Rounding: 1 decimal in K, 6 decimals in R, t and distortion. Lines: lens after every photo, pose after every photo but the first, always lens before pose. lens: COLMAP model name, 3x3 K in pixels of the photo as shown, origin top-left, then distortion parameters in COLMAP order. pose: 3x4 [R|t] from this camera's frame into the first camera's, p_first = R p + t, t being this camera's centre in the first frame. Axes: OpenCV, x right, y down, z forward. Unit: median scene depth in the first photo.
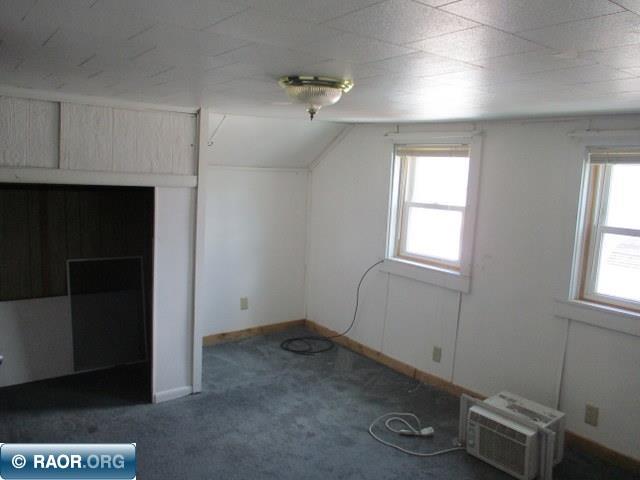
lens RADIAL K [[486.3, 0, 320.0], [0, 486.3, 240.0], [0, 0, 1]] dist [-0.118161, 0.001570]
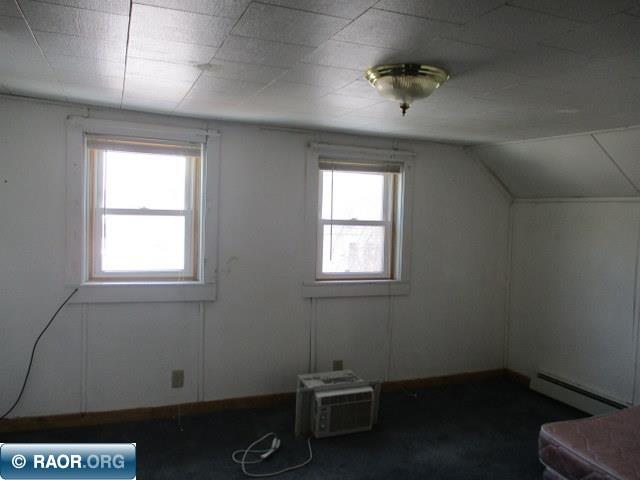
lens RADIAL K [[524.5, 0, 320.0], [0, 524.5, 240.0], [0, 0, 1]] dist [0.002923, -0.006433]
pose [[0.265545, -0.121373, 0.956428, -0.626066], [0.083322, 0.991221, 0.102654, -0.099172], [-0.960491, 0.052432, 0.273327, 0.508278]]
